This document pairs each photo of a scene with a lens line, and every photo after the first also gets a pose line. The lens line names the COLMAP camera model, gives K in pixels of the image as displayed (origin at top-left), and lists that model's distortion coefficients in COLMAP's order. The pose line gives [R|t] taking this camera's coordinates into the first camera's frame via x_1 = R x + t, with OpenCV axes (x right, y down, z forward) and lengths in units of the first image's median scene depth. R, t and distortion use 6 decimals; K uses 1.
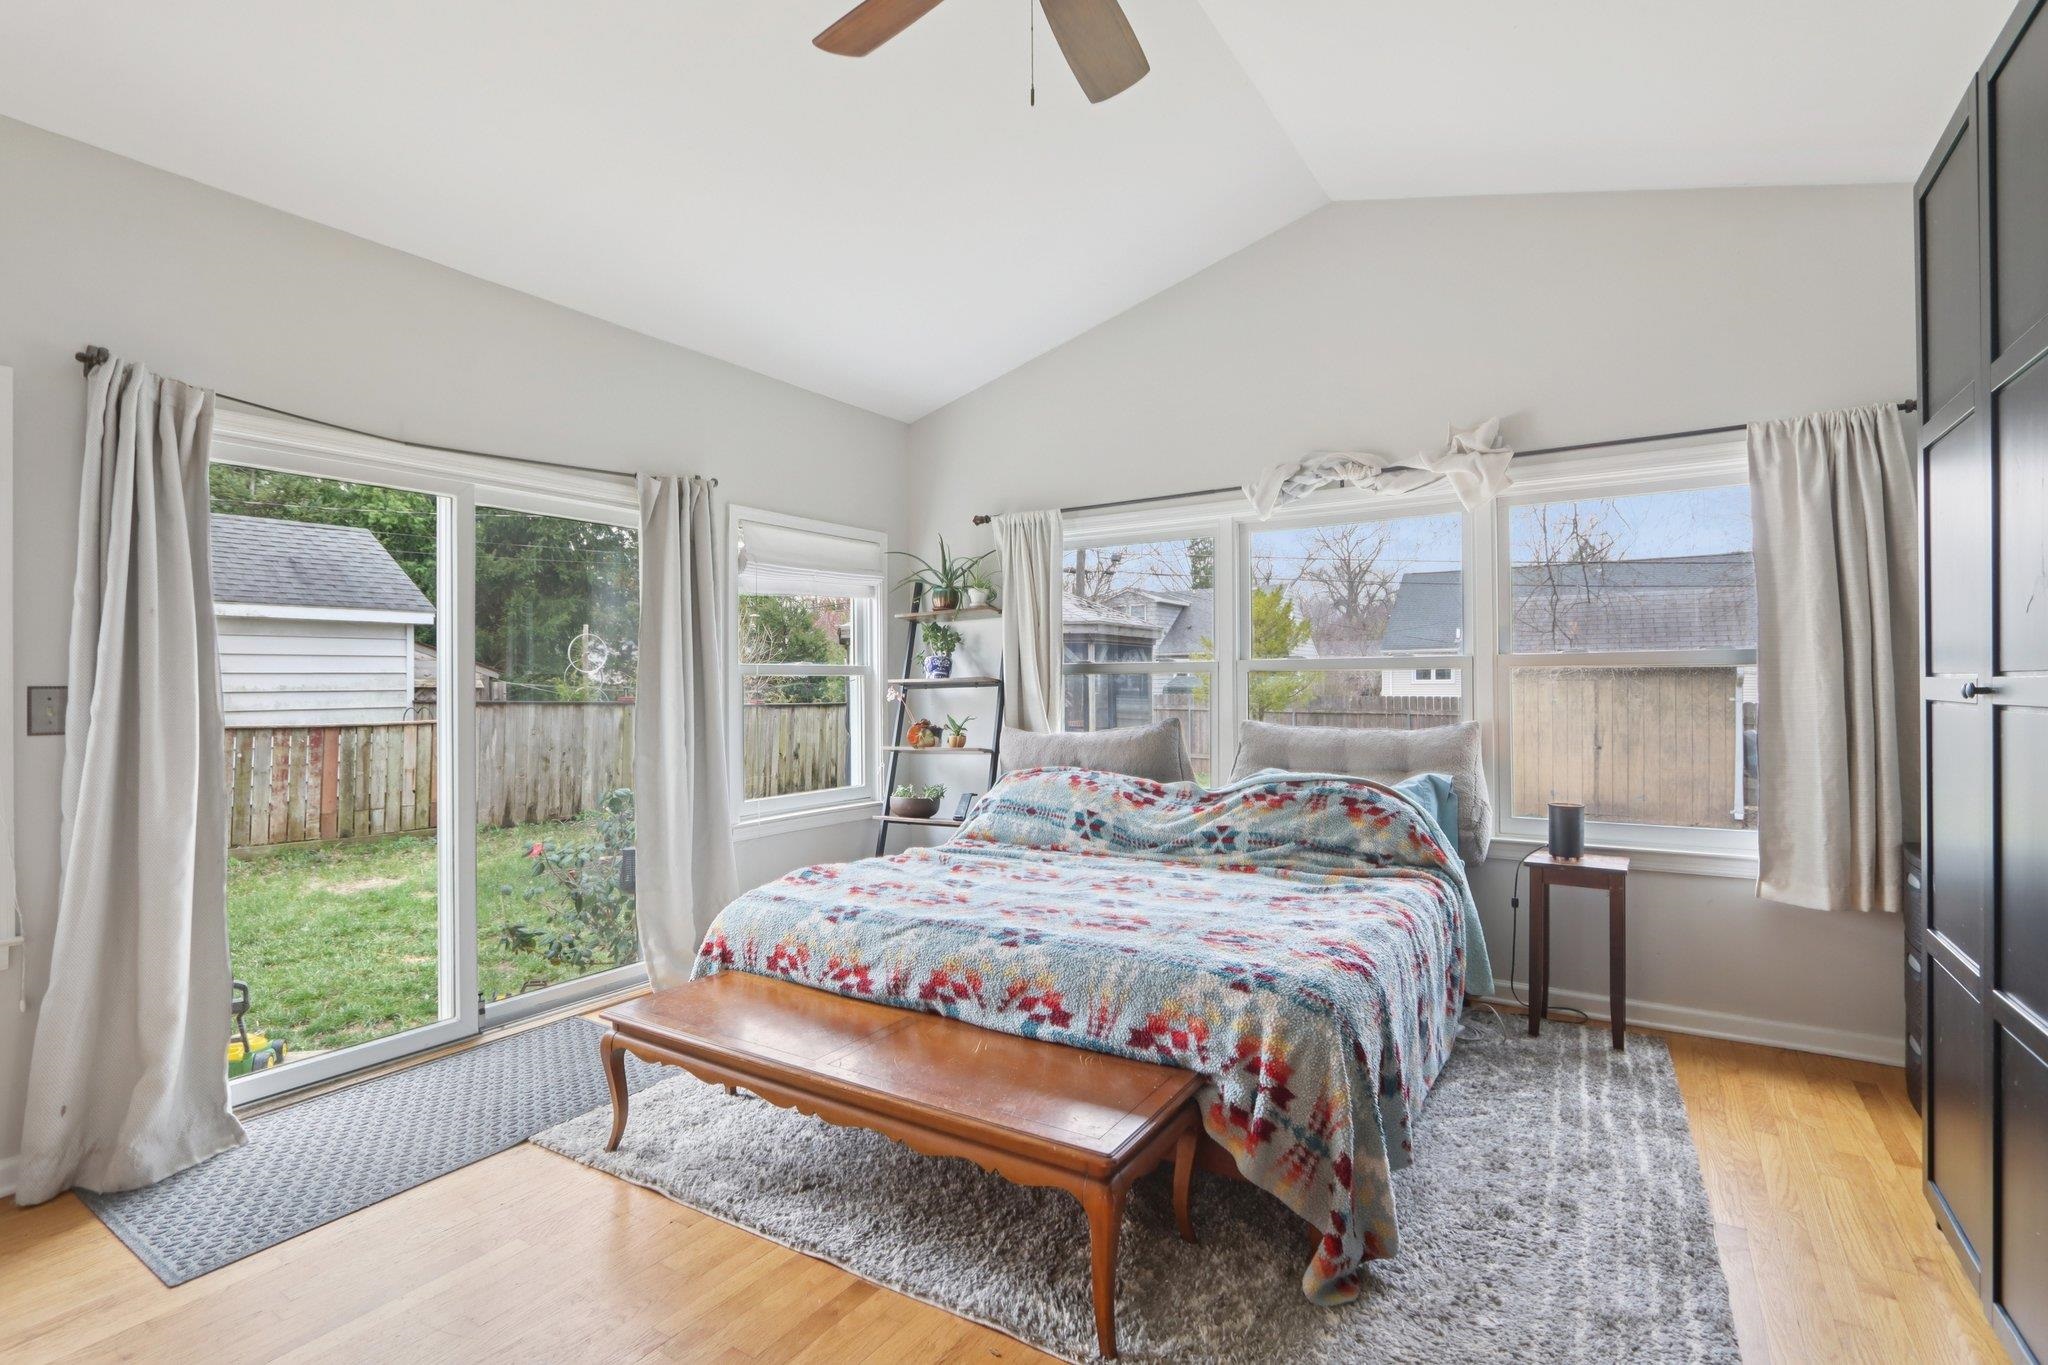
lens RADIAL K [[952.3, 0, 1010.6], [0, 952.3, 683.5], [0, 0, 1]] dist [-0.018383, 0.004265]
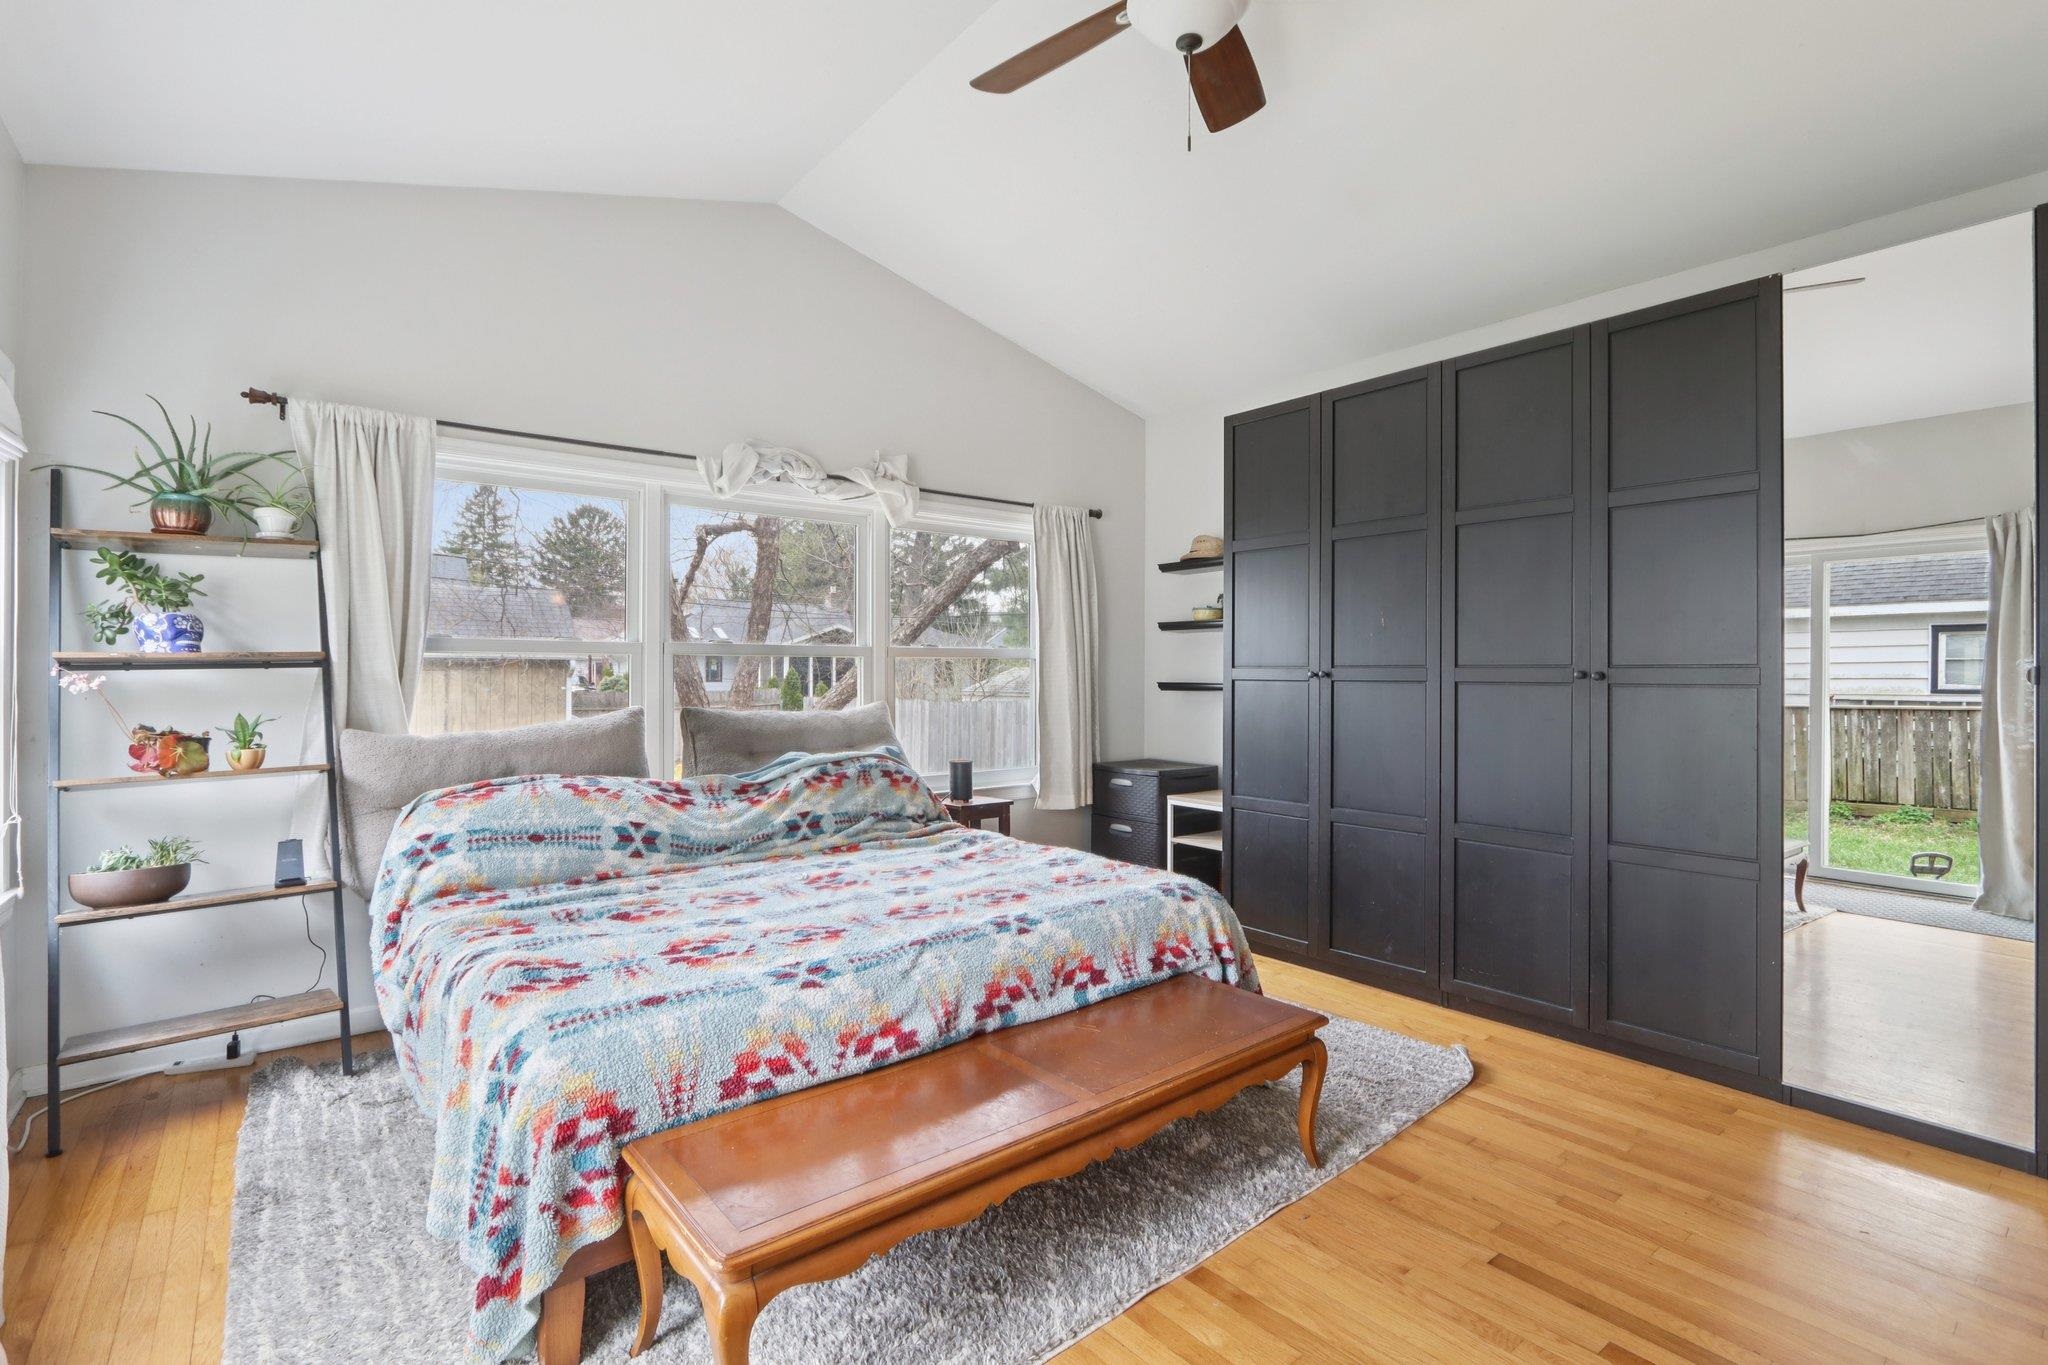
lens RADIAL K [[952.3, 0, 1014.9], [0, 952.3, 670.1], [0, 0, 1]] dist [-0.018383, 0.004265]
pose [[0.311022, 0.010988, 0.950339, -0.681417], [-0.005677, 0.999937, -0.009704, 0.012230], [-0.950386, -0.002377, 0.311064, 0.518022]]
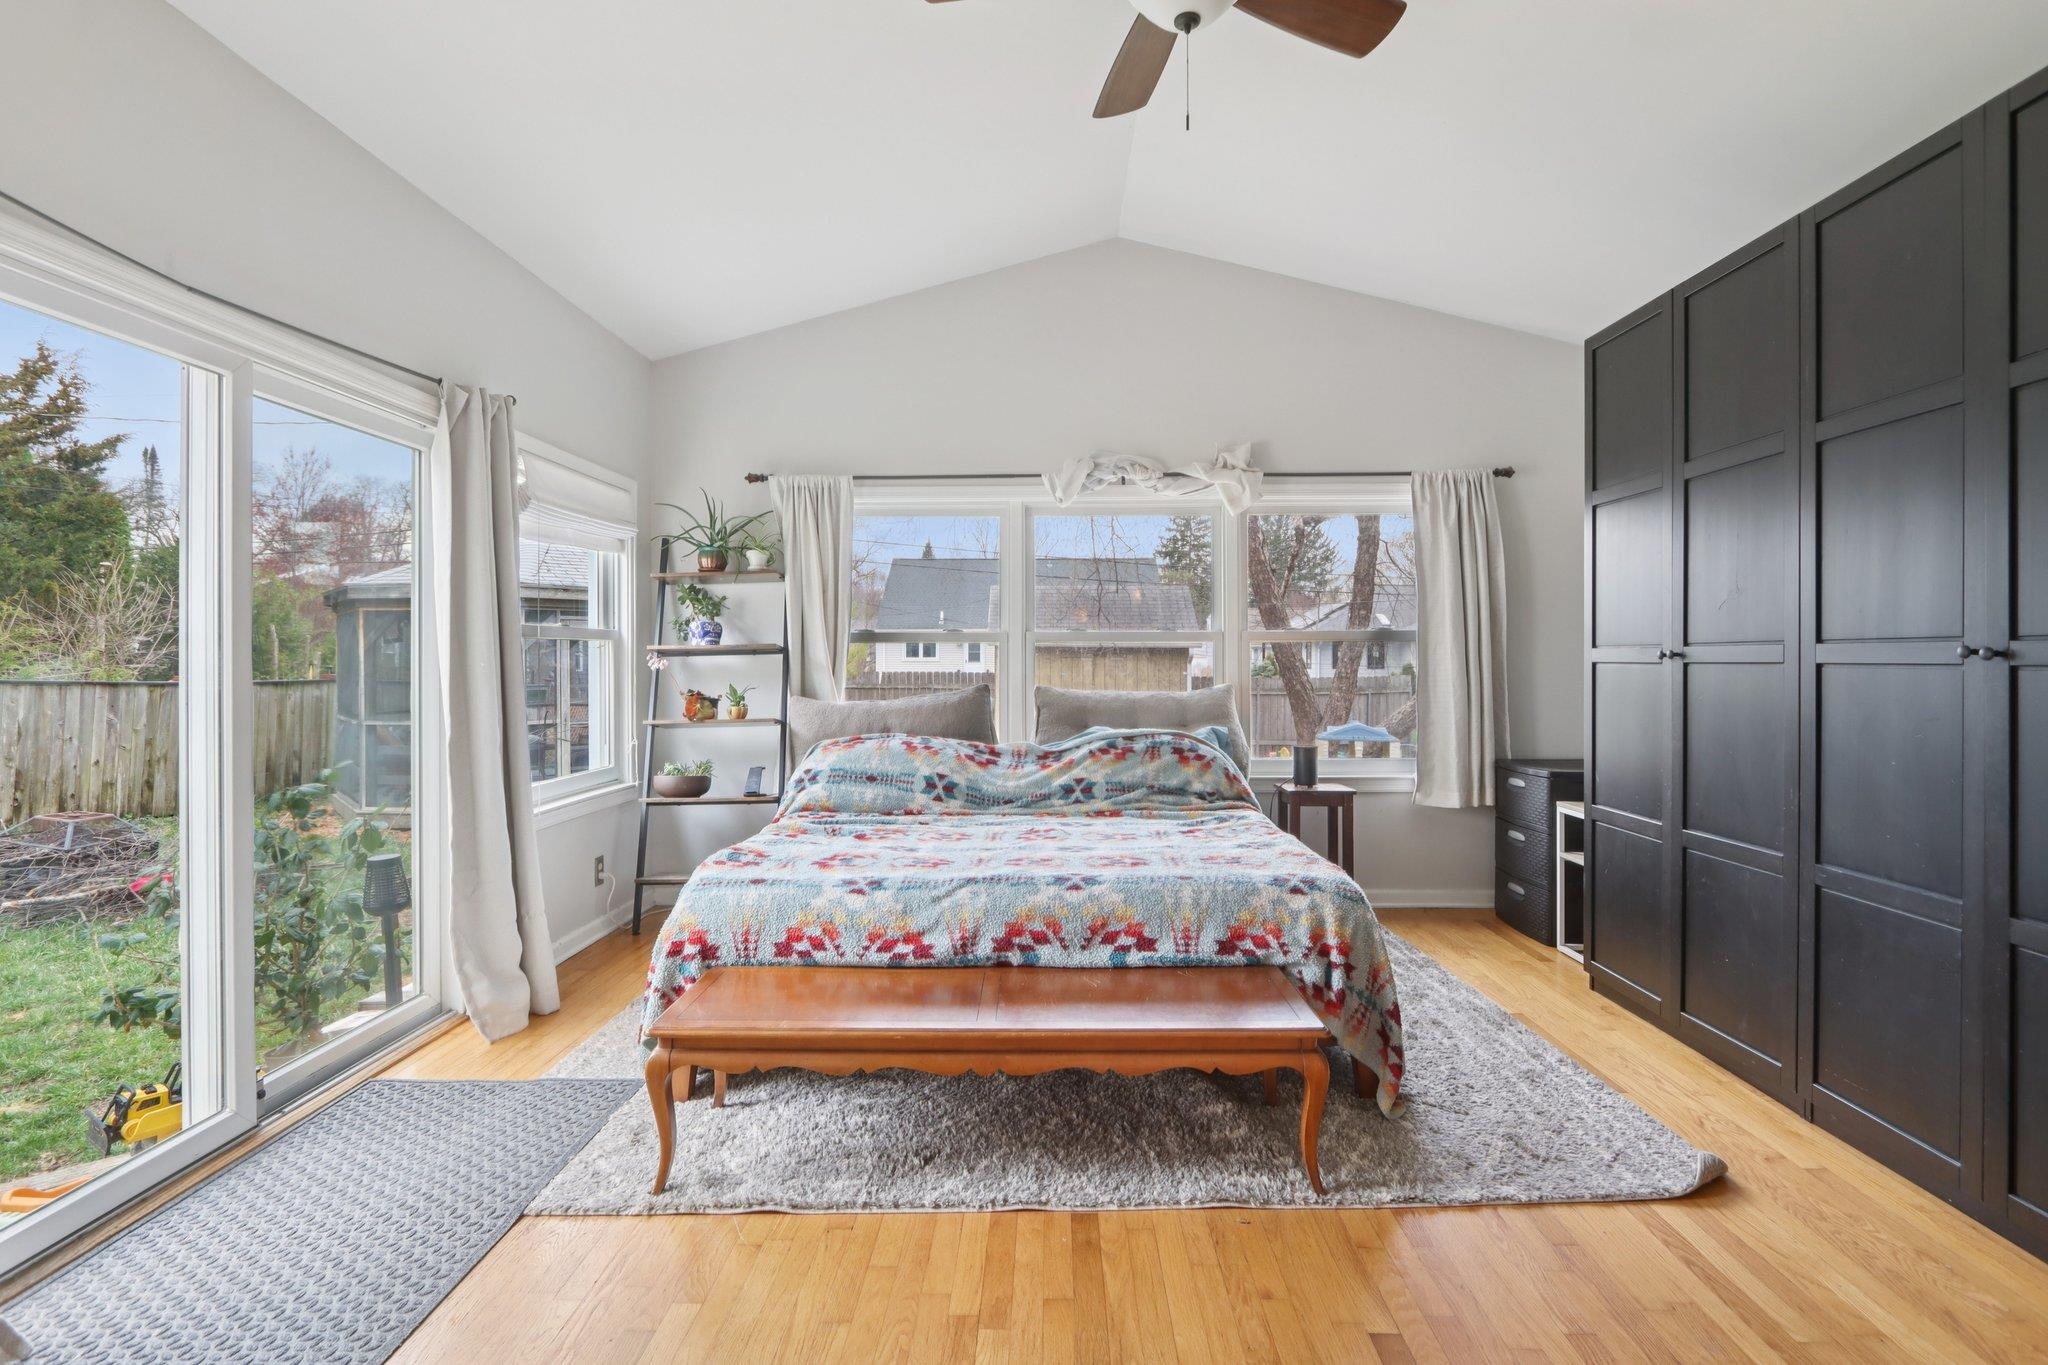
lens RADIAL K [[952.3, 0, 1019.2], [0, 952.3, 666.9], [0, 0, 1]] dist [-0.018383, 0.004265]
pose [[0.849957, 0.002290, 0.526847, -0.454414], [-0.005634, 0.999973, 0.004742, 0.014550], [-0.526822, -0.006998, 0.849947, 0.089237]]
